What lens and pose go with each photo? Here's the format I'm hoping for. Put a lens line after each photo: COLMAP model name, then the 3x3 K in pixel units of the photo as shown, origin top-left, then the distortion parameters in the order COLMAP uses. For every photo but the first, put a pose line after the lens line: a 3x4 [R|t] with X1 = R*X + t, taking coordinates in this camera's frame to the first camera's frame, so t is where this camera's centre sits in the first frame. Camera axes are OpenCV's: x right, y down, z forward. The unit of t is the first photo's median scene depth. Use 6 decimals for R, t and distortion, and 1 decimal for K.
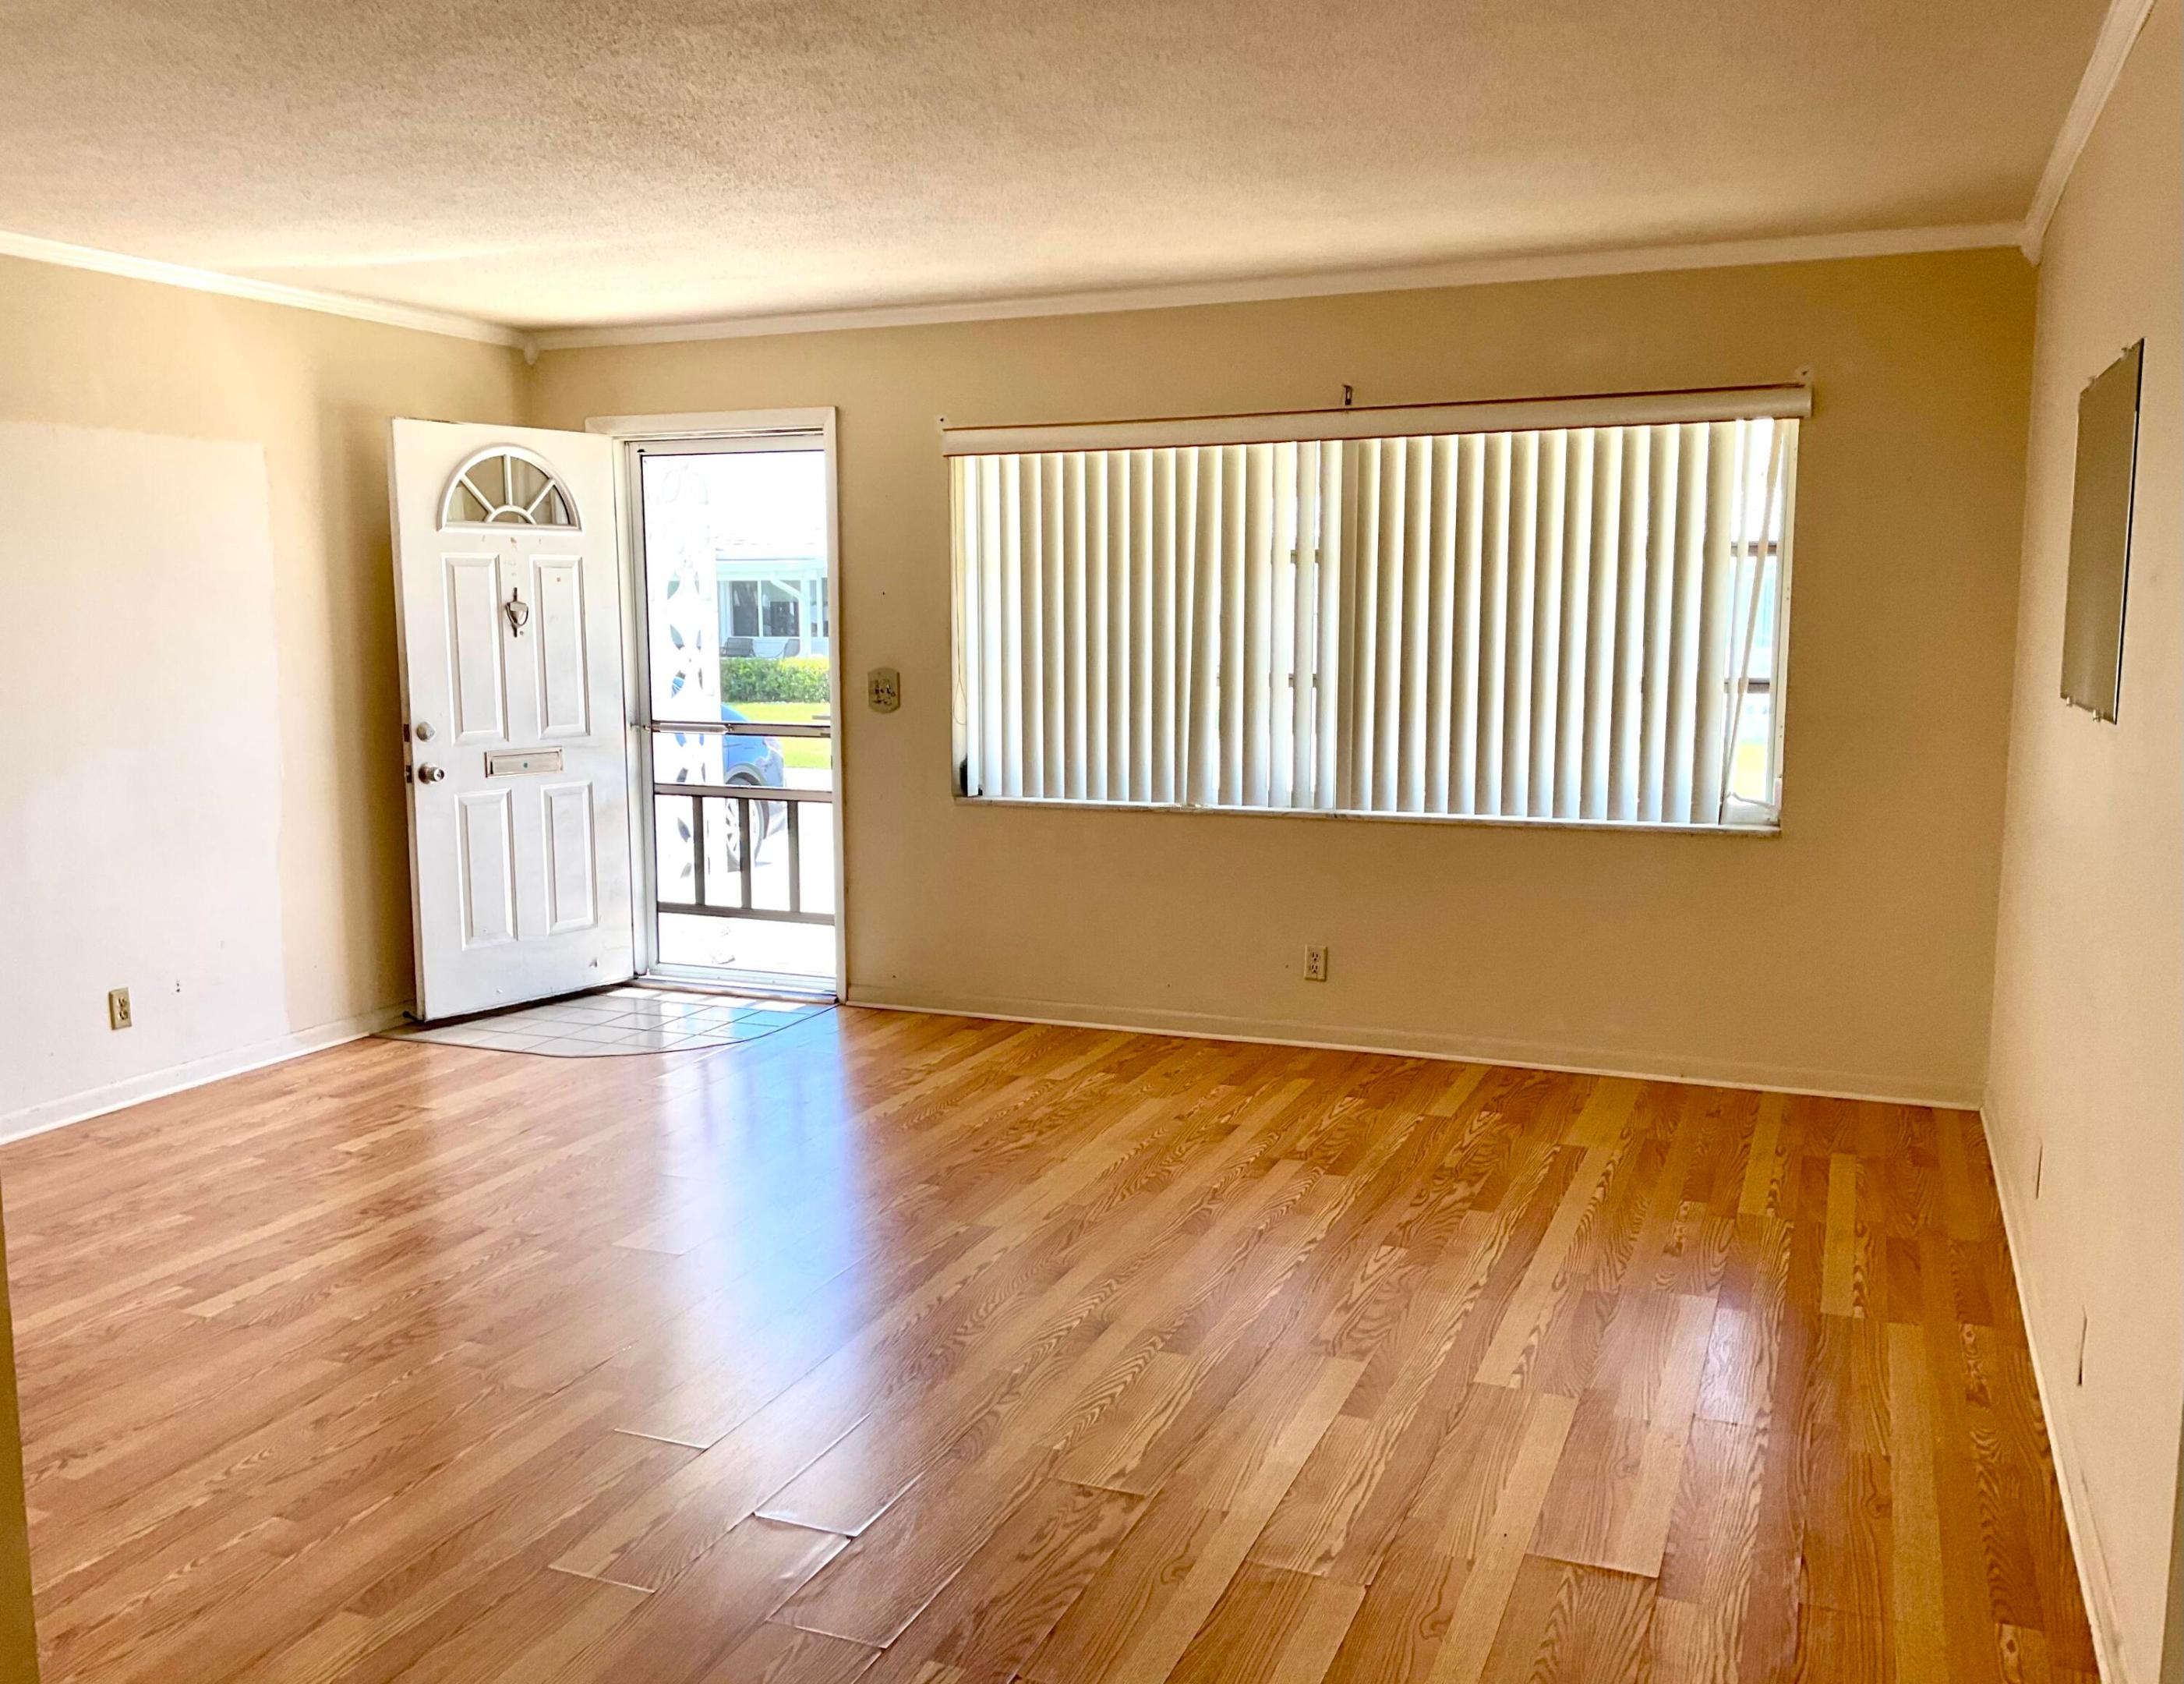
lens RADIAL K [[1874.7, 0, 1092.0], [0, 1874.7, 842.0], [0, 0, 1]] dist [0.004069, 0.005791]
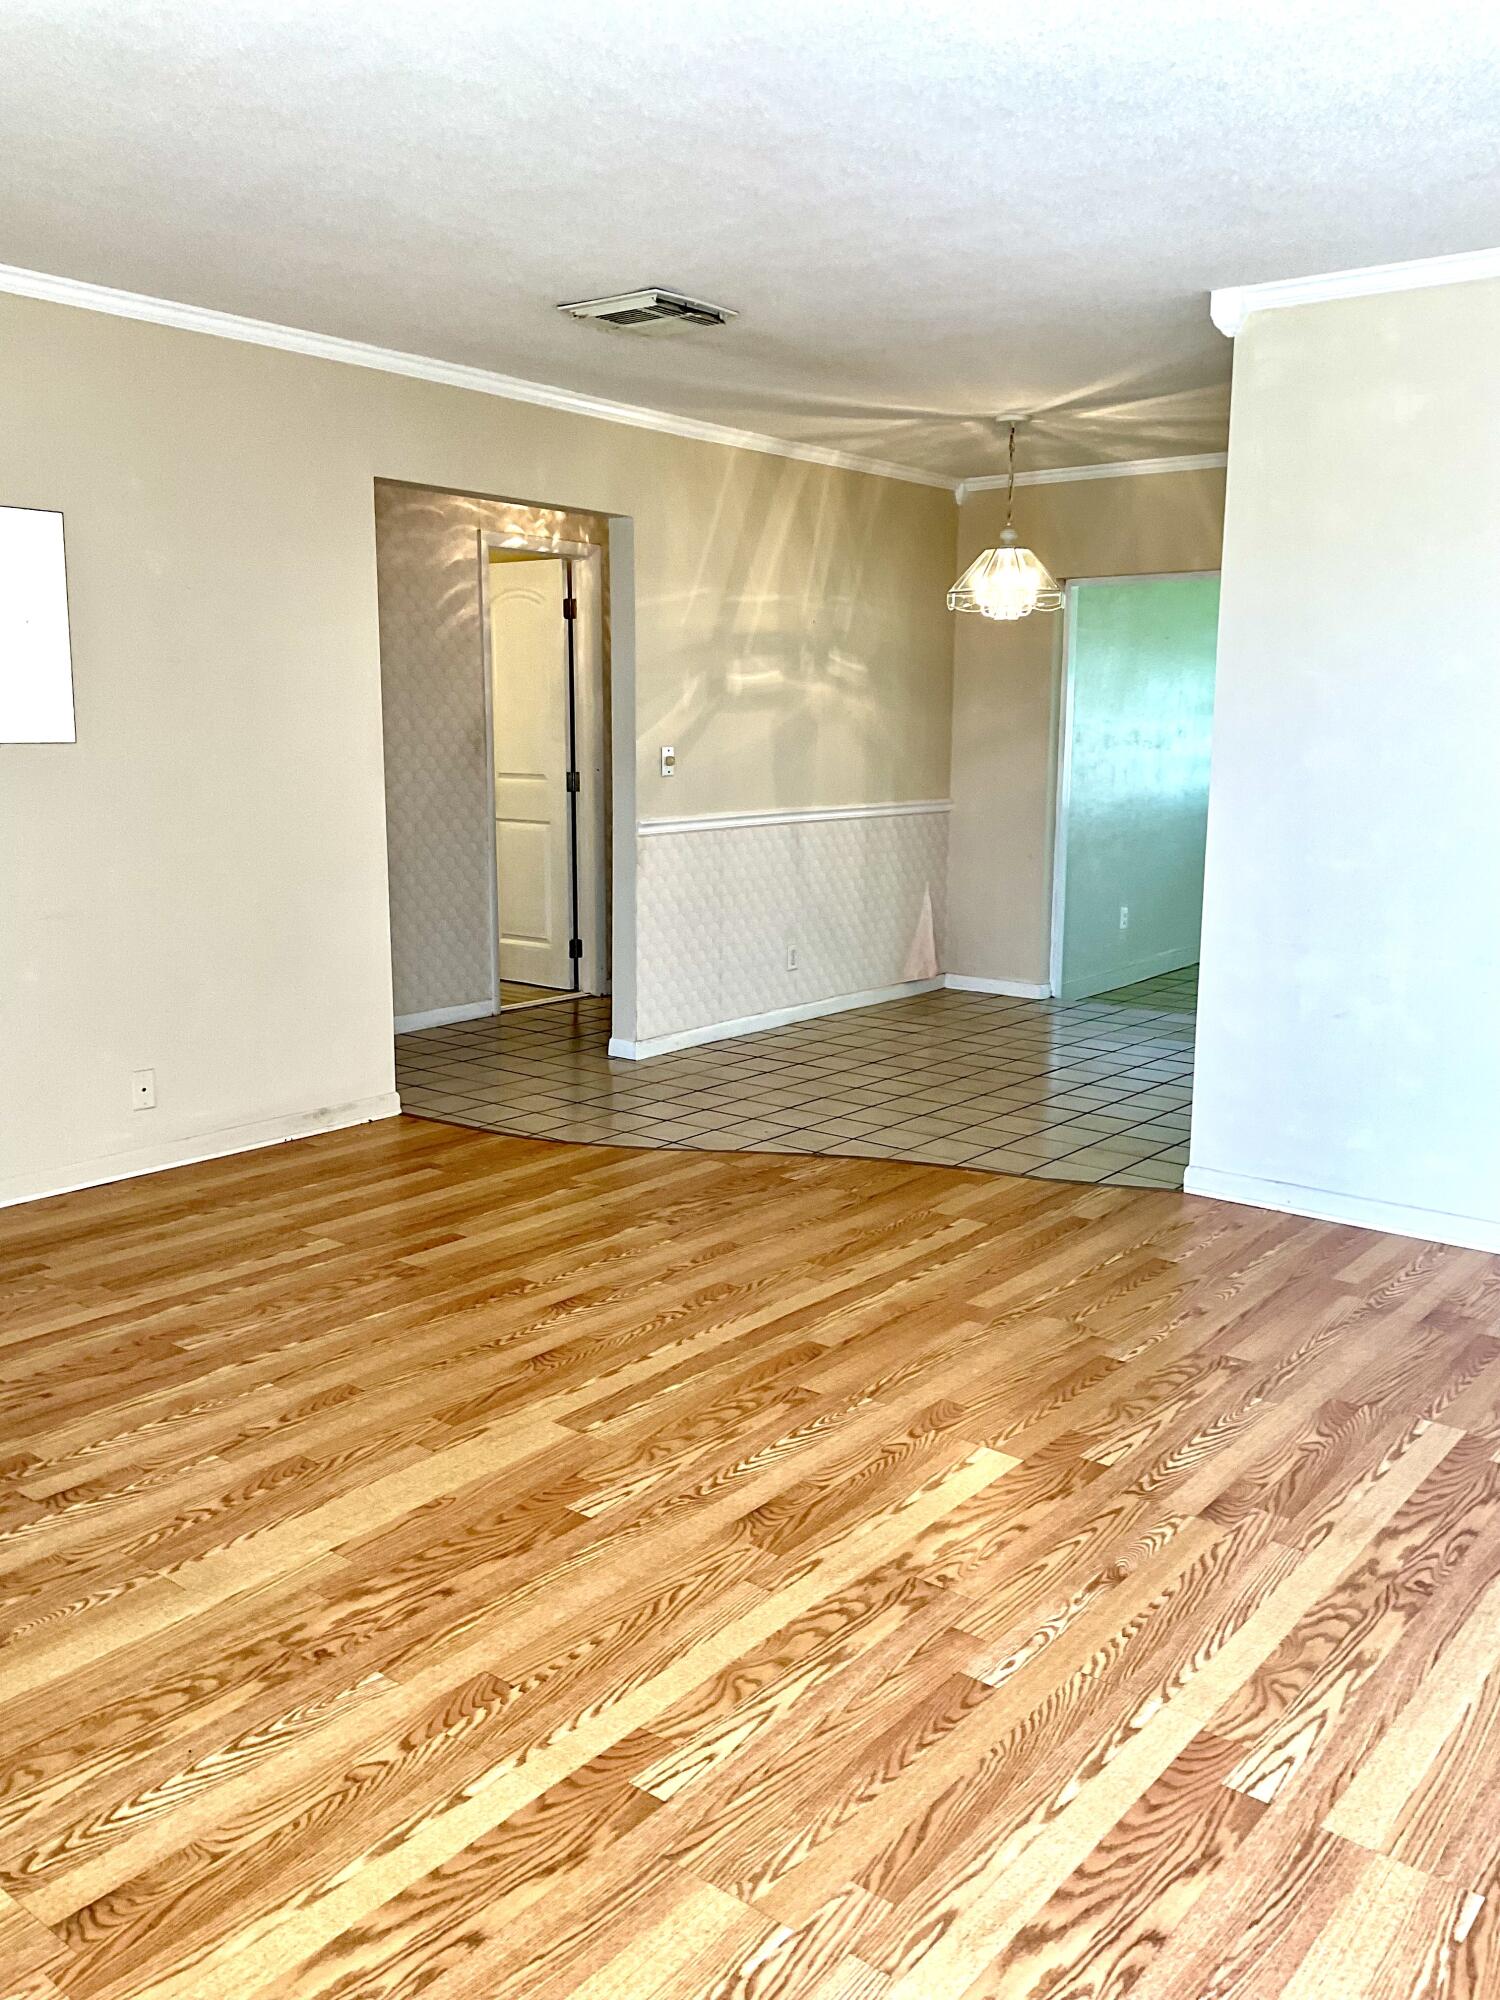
lens RADIAL K [[1642.6, 0, 750.0], [0, 1642.6, 1000.0], [0, 0, 1]] dist [0.067307, -0.111853]
pose [[-0.958991, -0.053956, 0.278252, -0.315641], [0.030810, 0.956052, 0.291573, -0.173069], [-0.281756, 0.288189, -0.915184, 1.546103]]
